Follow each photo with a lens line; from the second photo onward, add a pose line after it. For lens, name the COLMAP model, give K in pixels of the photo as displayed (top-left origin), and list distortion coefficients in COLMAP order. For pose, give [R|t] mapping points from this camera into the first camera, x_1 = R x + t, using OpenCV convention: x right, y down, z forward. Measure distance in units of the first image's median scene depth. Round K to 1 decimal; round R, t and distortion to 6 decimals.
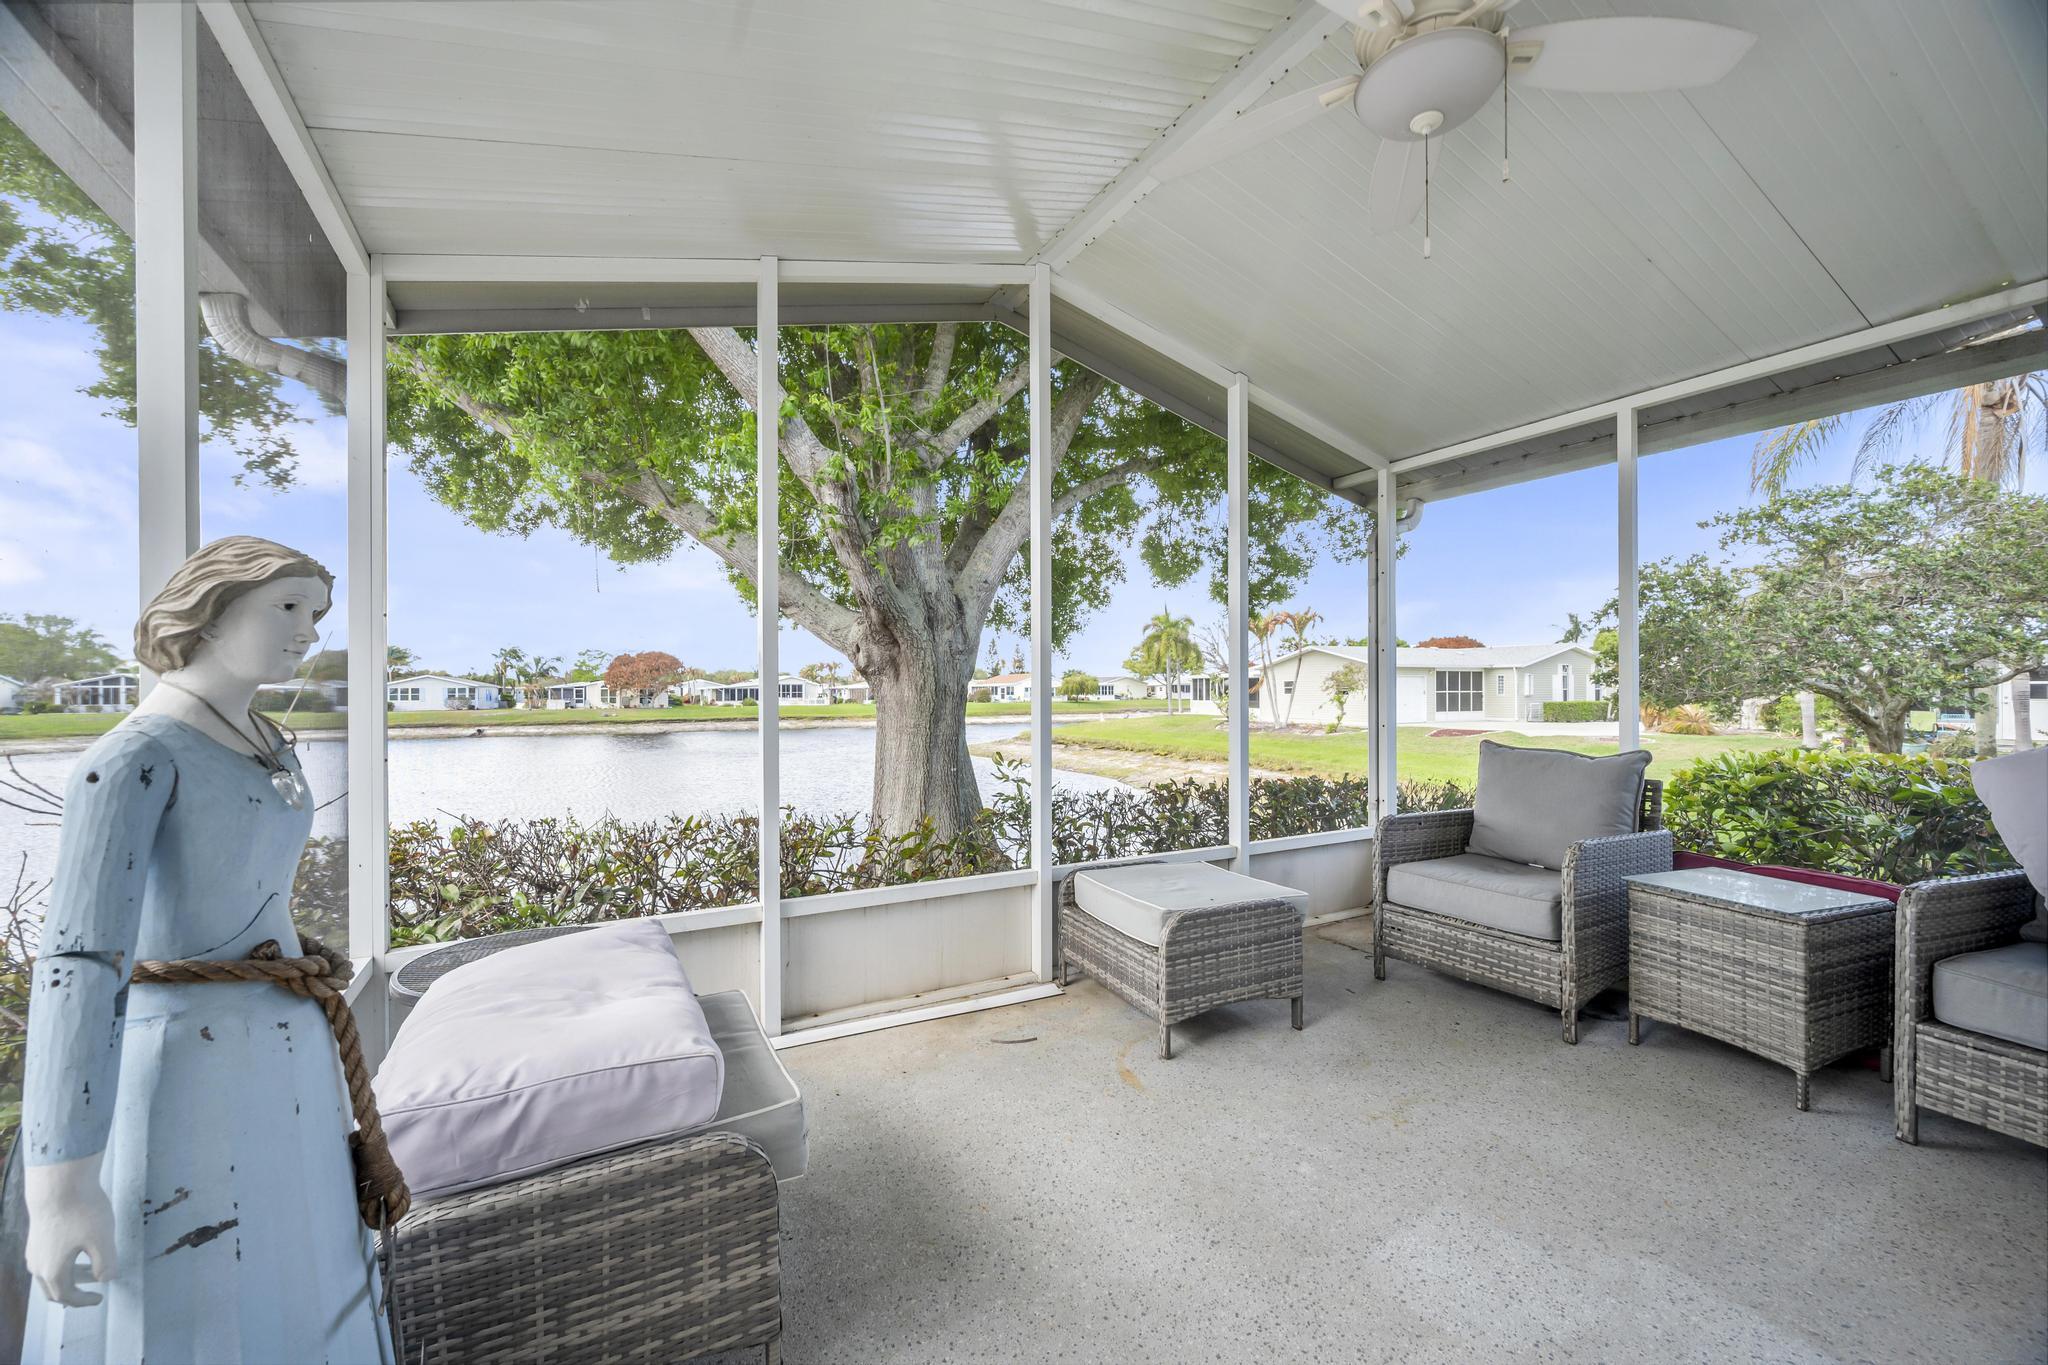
lens RADIAL K [[809.4, 0, 1024.0], [0, 809.4, 682.5], [0, 0, 1]] dist [-0.001210, -0.000206]
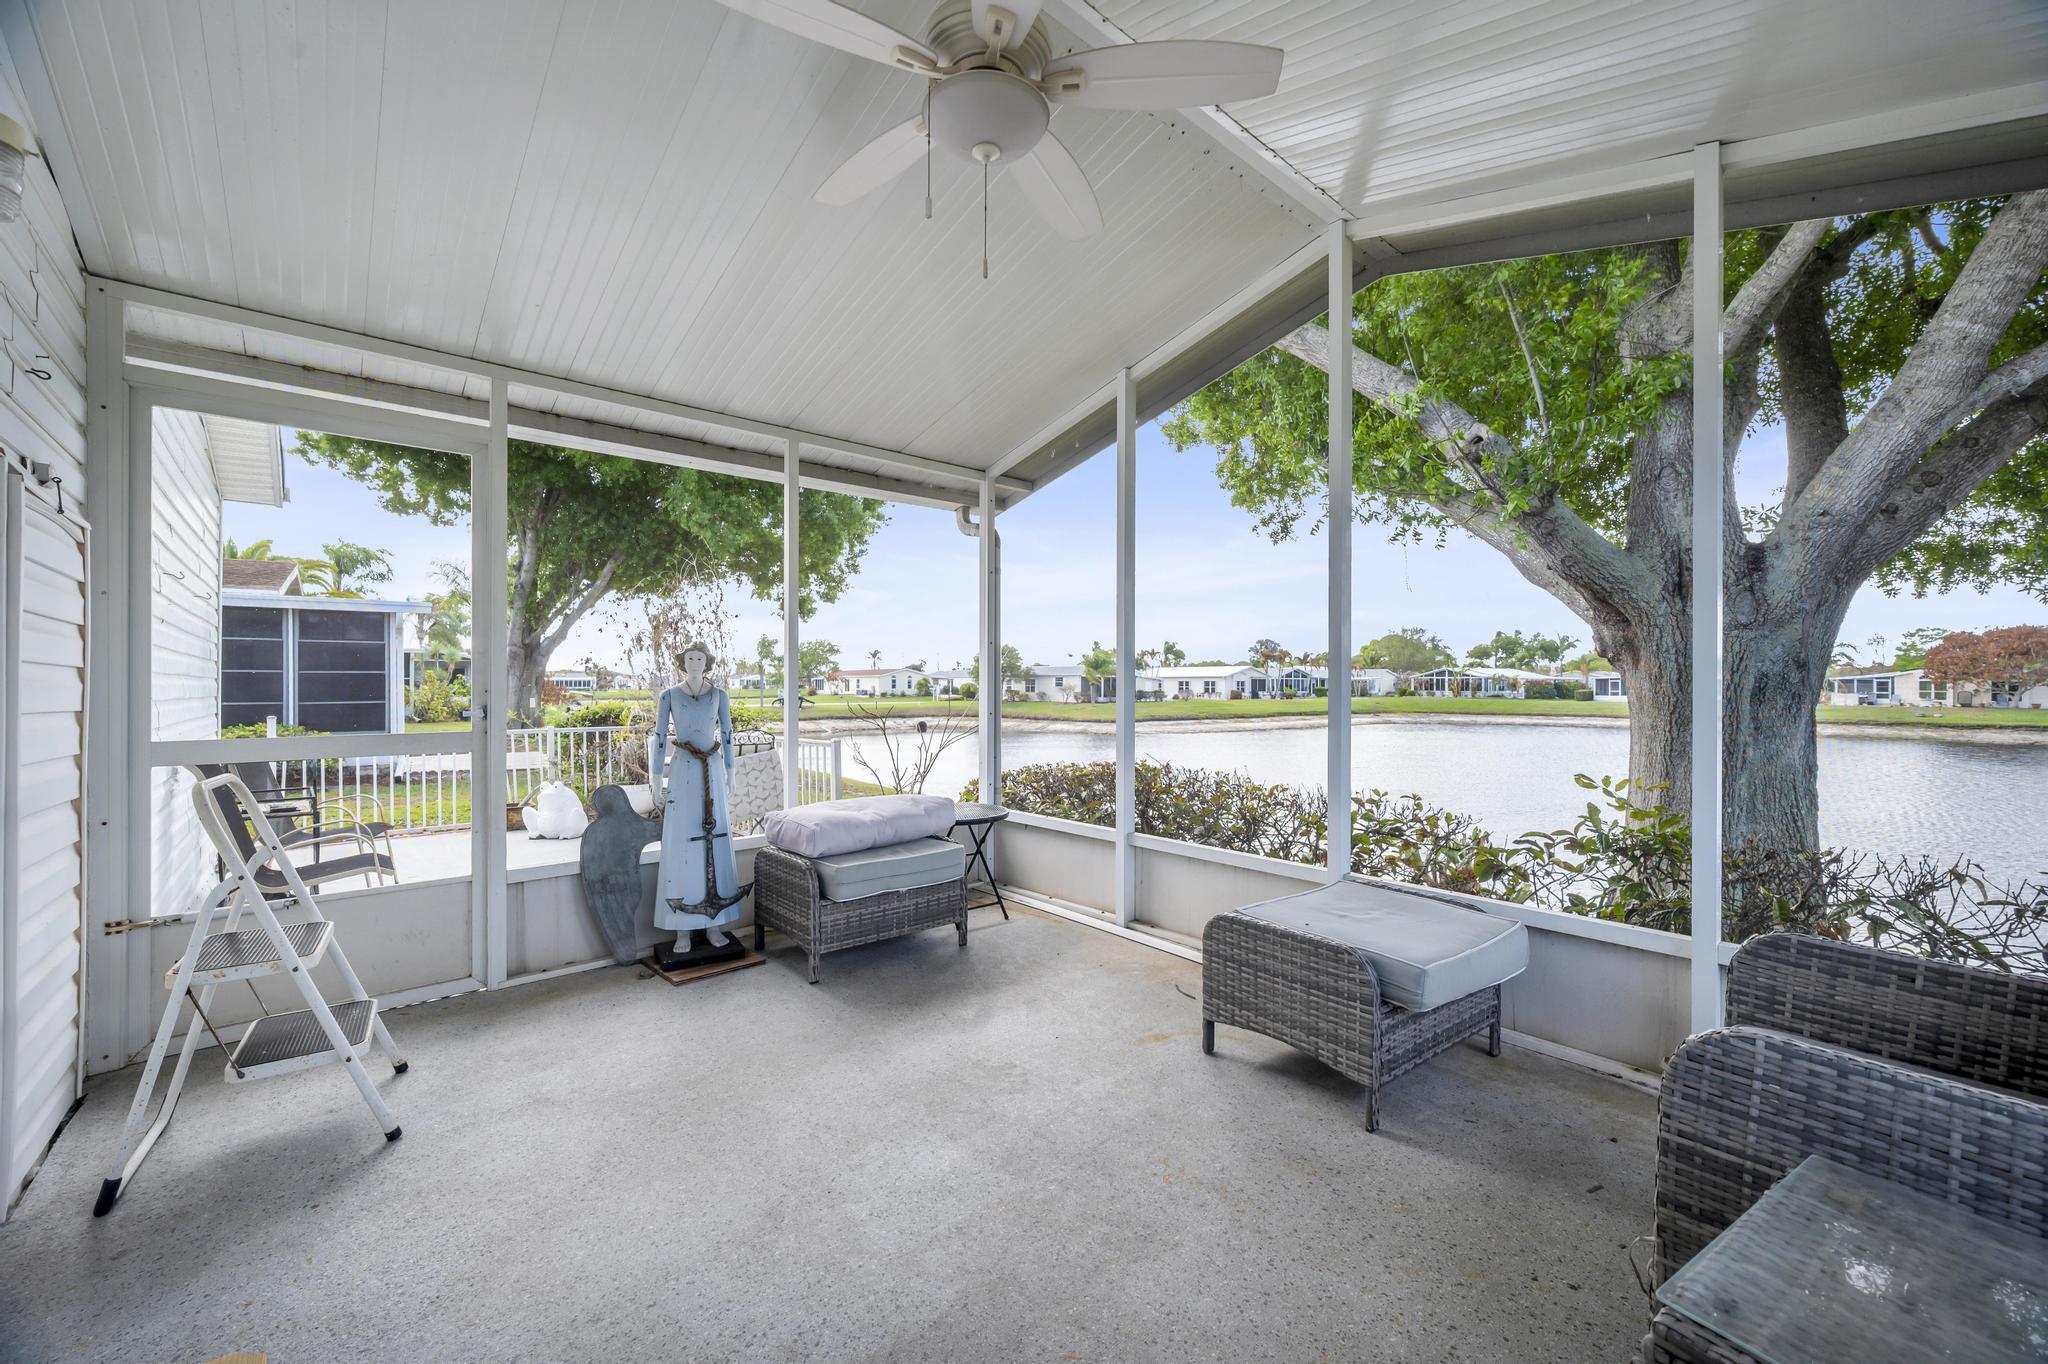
lens RADIAL K [[809.4, 0, 1024.0], [0, 809.4, 682.0], [0, 0, 1]] dist [-0.001210, -0.000206]
pose [[0.219333, 0.004496, -0.975640, 0.032706], [0.005742, 0.999966, 0.005899, 0.000202], [0.975633, -0.006896, 0.219300, 0.017169]]
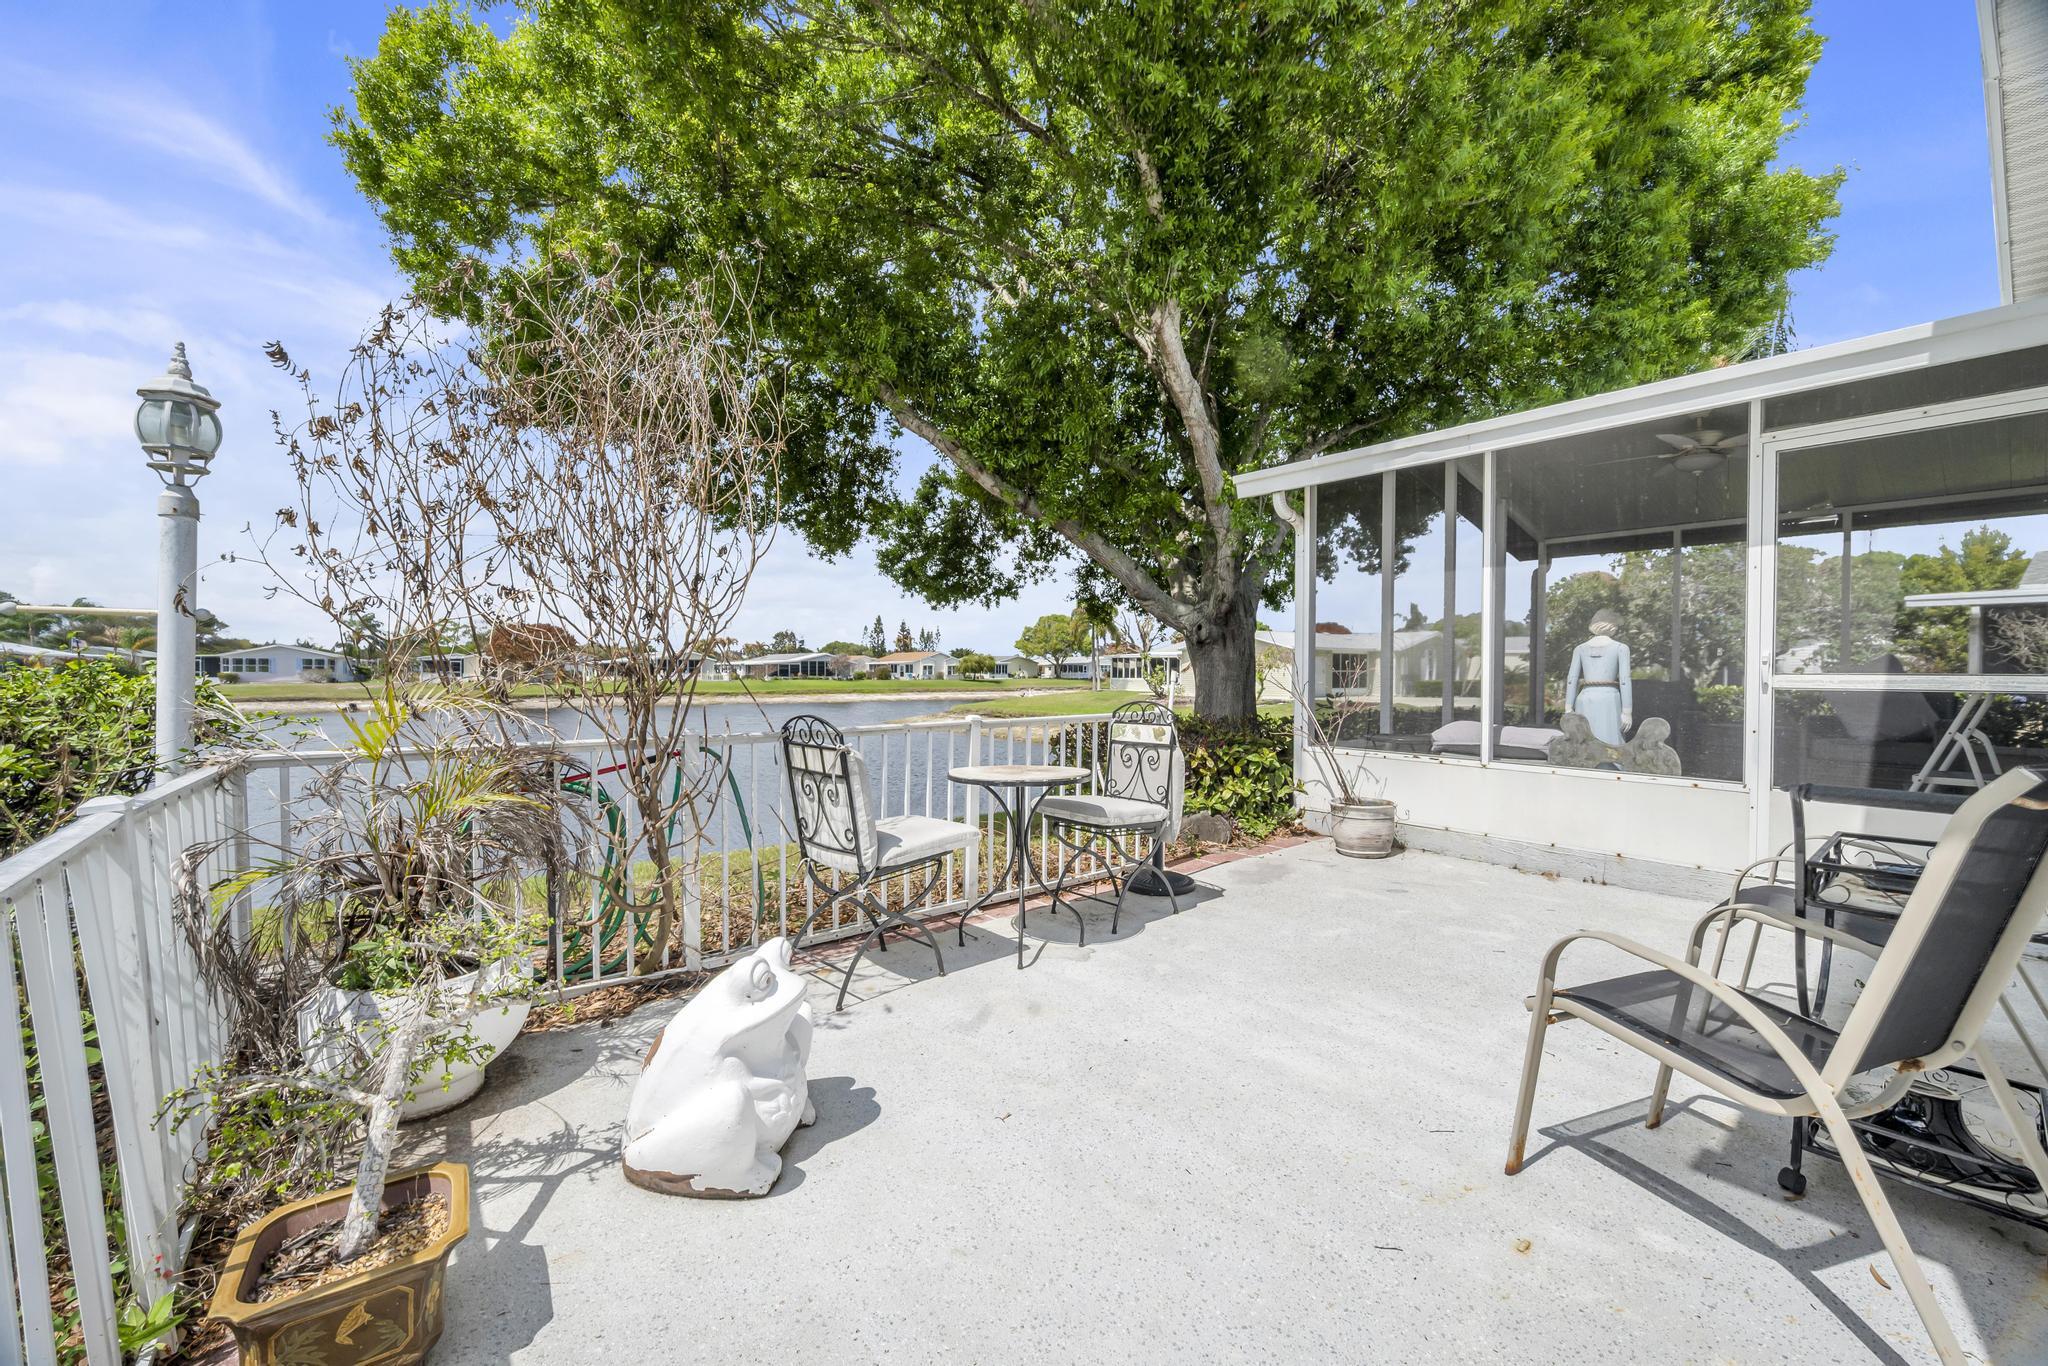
lens RADIAL K [[809.4, 0, 1024.0], [0, 809.4, 683.0], [0, 0, 1]] dist [-0.001210, -0.000206]
pose [[0.985221, 0.007392, 0.171128, -0.063335], [-0.011628, 0.999650, 0.023764, 0.002765], [-0.170892, -0.025403, 0.984962, -0.040393]]
